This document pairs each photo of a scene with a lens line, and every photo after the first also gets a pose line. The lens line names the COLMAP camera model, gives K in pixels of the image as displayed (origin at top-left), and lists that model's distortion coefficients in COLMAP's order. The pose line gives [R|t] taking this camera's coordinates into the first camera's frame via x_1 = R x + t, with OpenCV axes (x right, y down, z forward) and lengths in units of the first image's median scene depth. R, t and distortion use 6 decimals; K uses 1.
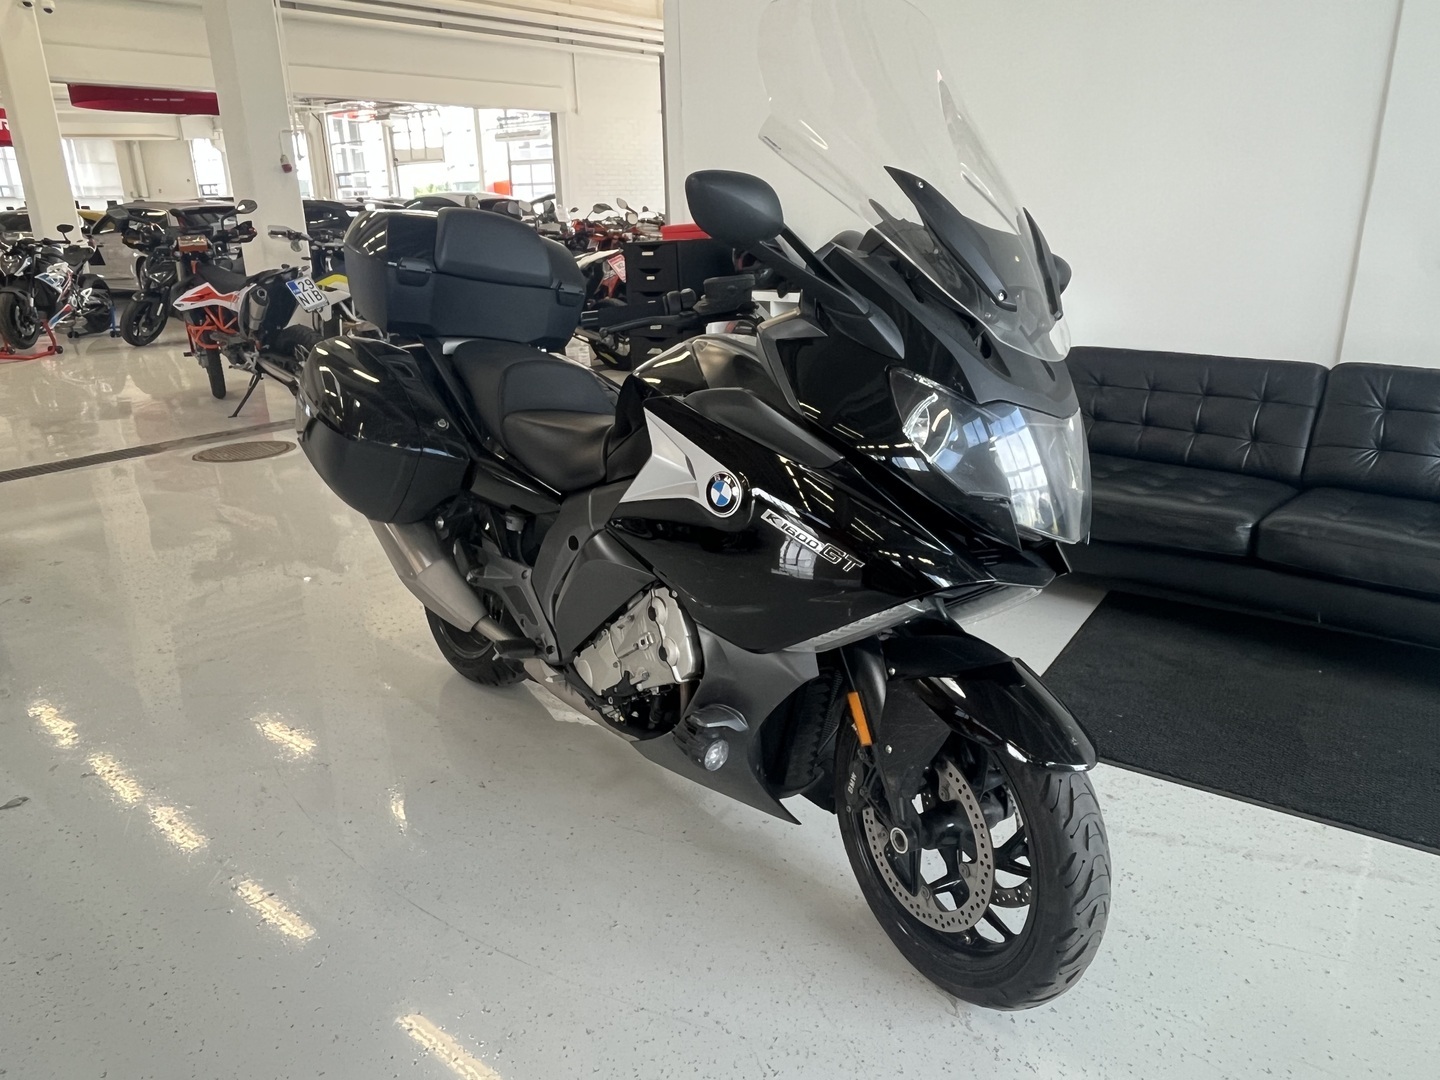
lens RADIAL K [[983.8, 0, 720.0], [0, 983.8, 540.0], [0, 0, 1]] dist [-0.001654, -0.000507]
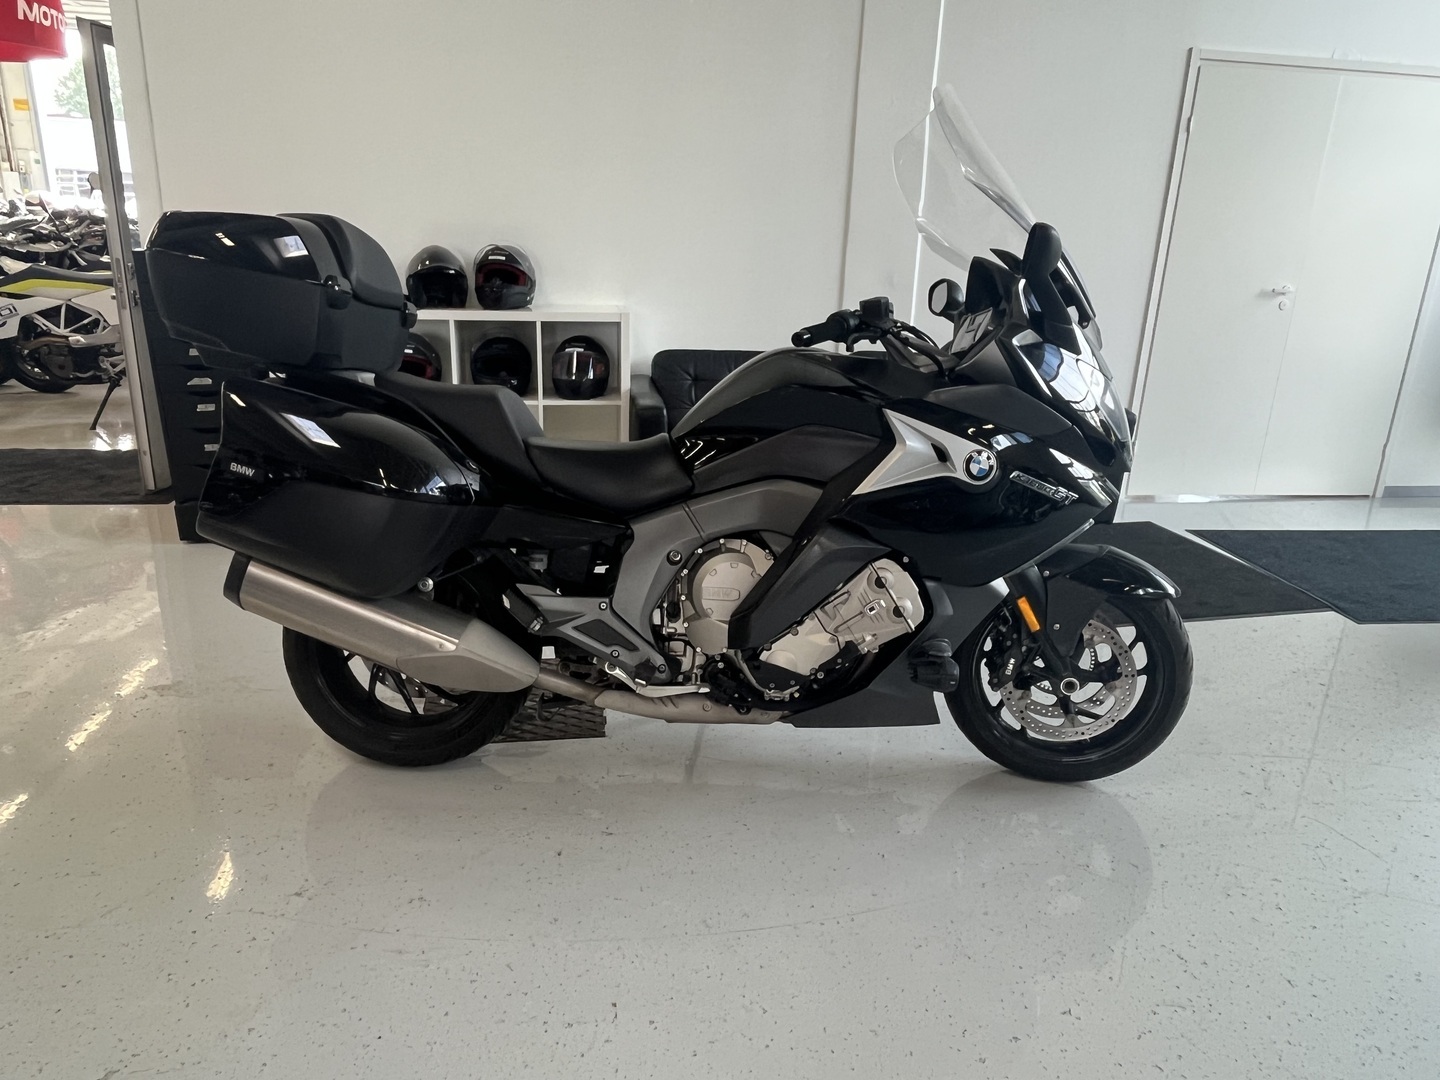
lens RADIAL K [[983.8, 0, 720.0], [0, 983.8, 540.0], [0, 0, 1]] dist [-0.001654, -0.000507]
pose [[0.658190, -0.189031, 0.728734, -1.067619], [0.194244, 0.977831, 0.078205, -0.107421], [-0.727361, 0.090079, 0.680317, 0.338713]]
